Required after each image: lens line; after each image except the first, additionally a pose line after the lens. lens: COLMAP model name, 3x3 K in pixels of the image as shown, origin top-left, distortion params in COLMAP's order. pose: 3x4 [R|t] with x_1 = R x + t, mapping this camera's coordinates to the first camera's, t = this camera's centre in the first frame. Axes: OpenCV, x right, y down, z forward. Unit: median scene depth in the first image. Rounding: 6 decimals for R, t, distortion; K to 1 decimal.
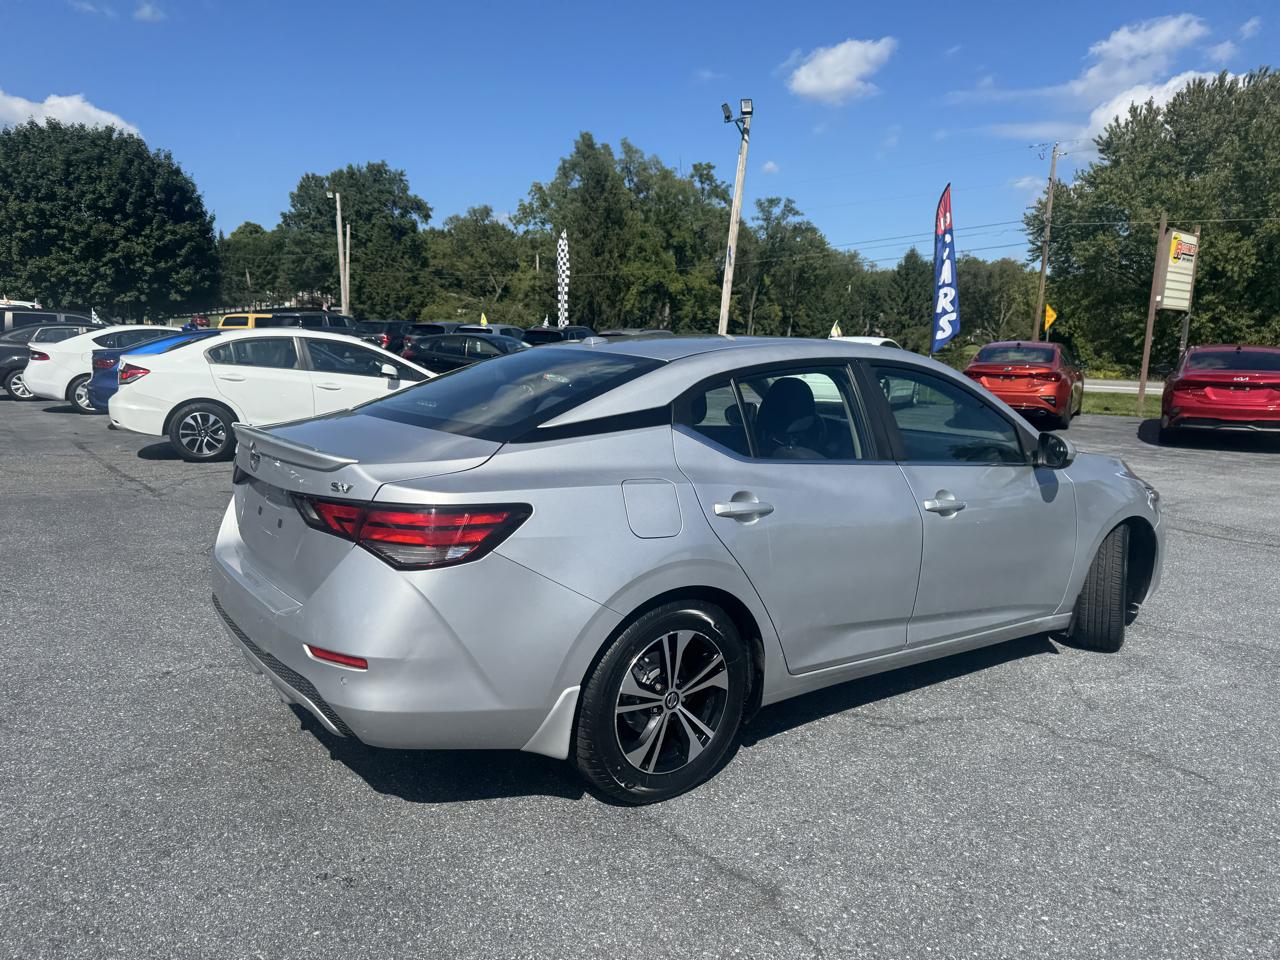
lens RADIAL K [[915.0, 0, 633.4], [0, 915.0, 514.5], [0, 0, 1]] dist [0.050515, -0.050111]
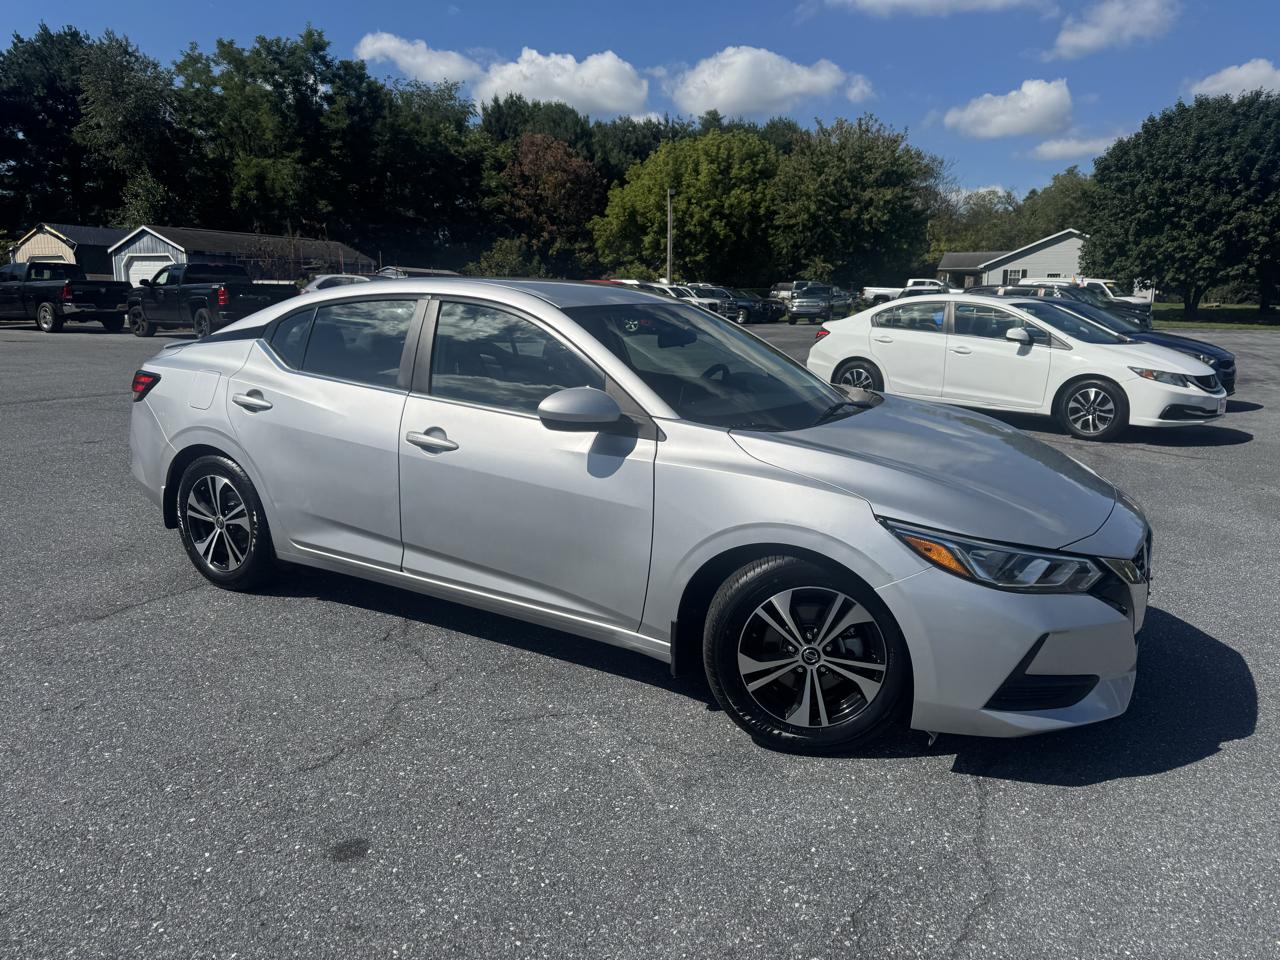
lens RADIAL K [[916.3, 0, 635.7], [0, 916.3, 504.2], [0, 0, 1]] dist [0.041164, -0.036490]
pose [[0.412363, 0.182294, -0.892595, 0.099743], [-0.172351, 0.977693, 0.120050, -0.007449], [0.894568, 0.104335, 0.434583, 0.057829]]
